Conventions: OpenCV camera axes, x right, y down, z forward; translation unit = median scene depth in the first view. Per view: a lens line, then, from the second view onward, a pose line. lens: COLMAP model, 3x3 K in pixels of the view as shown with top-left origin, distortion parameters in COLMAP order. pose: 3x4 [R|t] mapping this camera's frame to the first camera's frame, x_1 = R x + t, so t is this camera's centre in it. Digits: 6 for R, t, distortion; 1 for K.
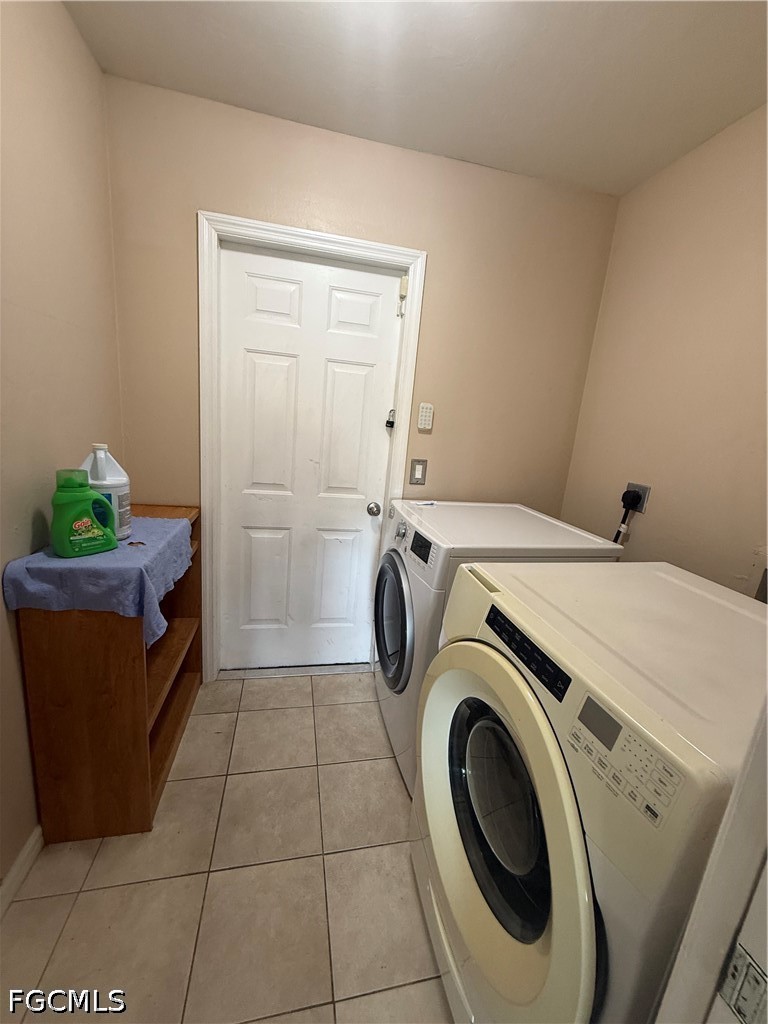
lens RADIAL K [[407.6, 0, 384.4], [0, 407.6, 510.4], [0, 0, 1]] dist [0.001406, 0.000349]
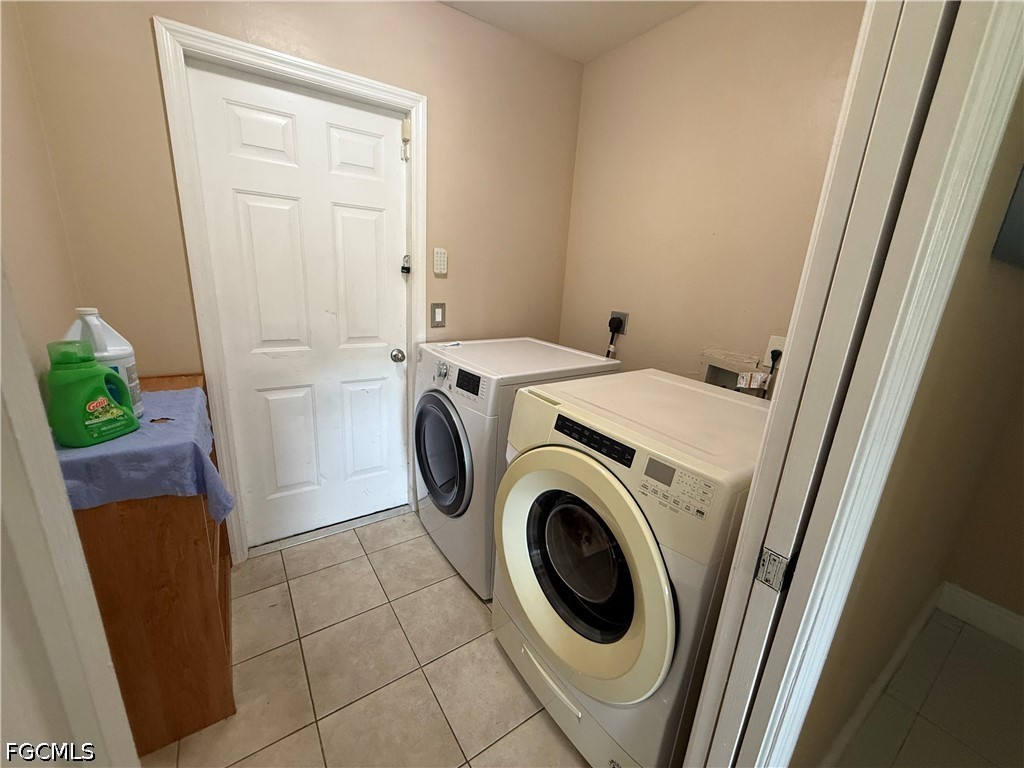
lens RADIAL K [[407.6, 0, 509.0], [0, 407.6, 384.6], [0, 0, 1]] dist [0.001406, 0.000349]
pose [[0.928452, -0.133668, 0.346568, -0.170773], [0.106905, 0.989690, 0.095317, 0.002004], [-0.355736, -0.051448, 0.933169, -0.065299]]
